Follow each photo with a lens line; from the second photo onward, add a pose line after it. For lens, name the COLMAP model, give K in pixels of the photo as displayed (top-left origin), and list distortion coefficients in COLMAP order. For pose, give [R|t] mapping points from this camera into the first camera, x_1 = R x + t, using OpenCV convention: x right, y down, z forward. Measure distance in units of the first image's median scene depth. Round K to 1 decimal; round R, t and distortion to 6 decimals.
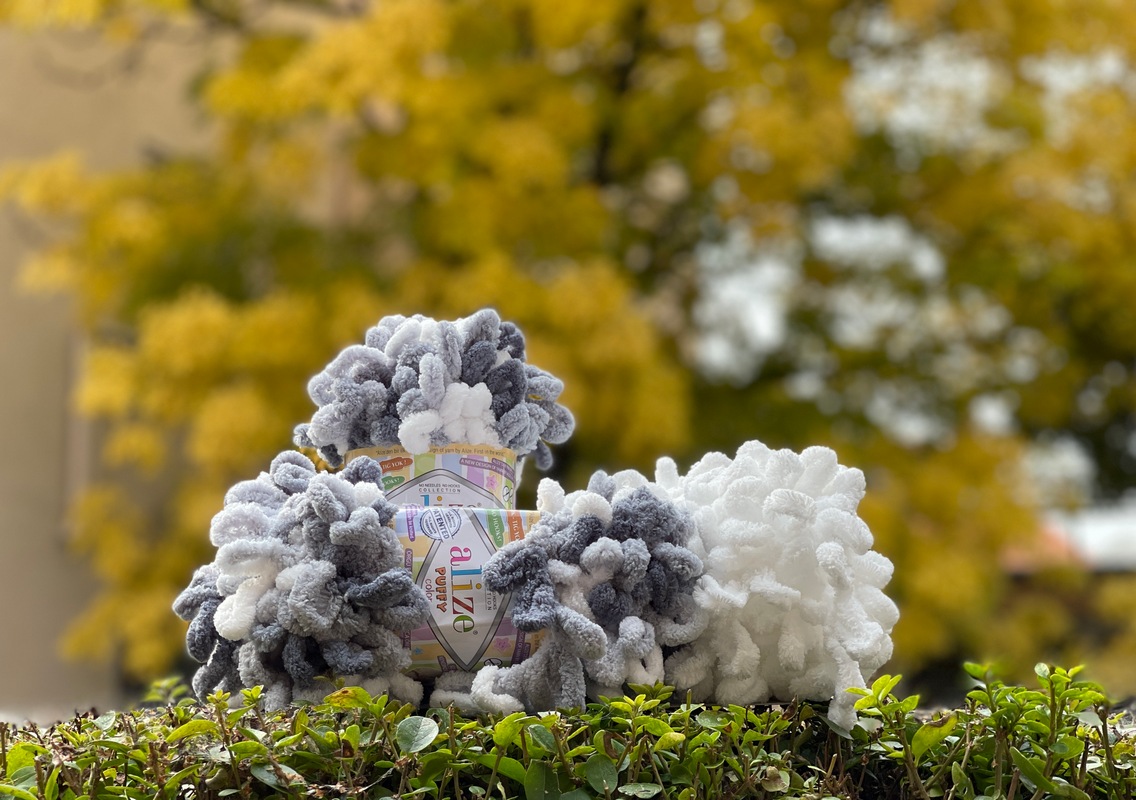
lens RADIAL K [[2177.8, 0, 563.8], [0, 2177.8, 395.3], [0, 0, 1]] dist [0.535389, 0.000000]
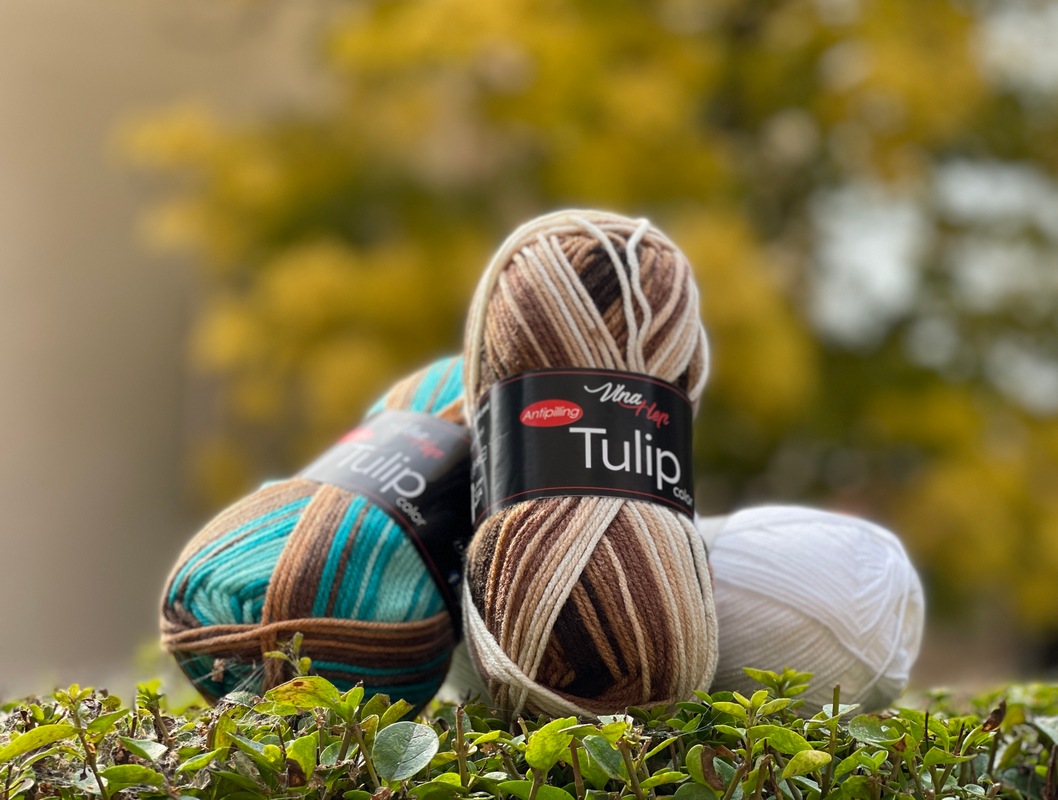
lens RADIAL K [[1987.8, 0, 529.5], [0, 1987.8, 405.6], [0, 0, 1]] dist [0.312726, 0.000000]
pose [[0.996561, -0.005150, -0.082699, 0.016797], [0.006654, 0.999817, 0.017920, 0.041581], [0.082592, -0.018408, 0.996413, 0.408513]]
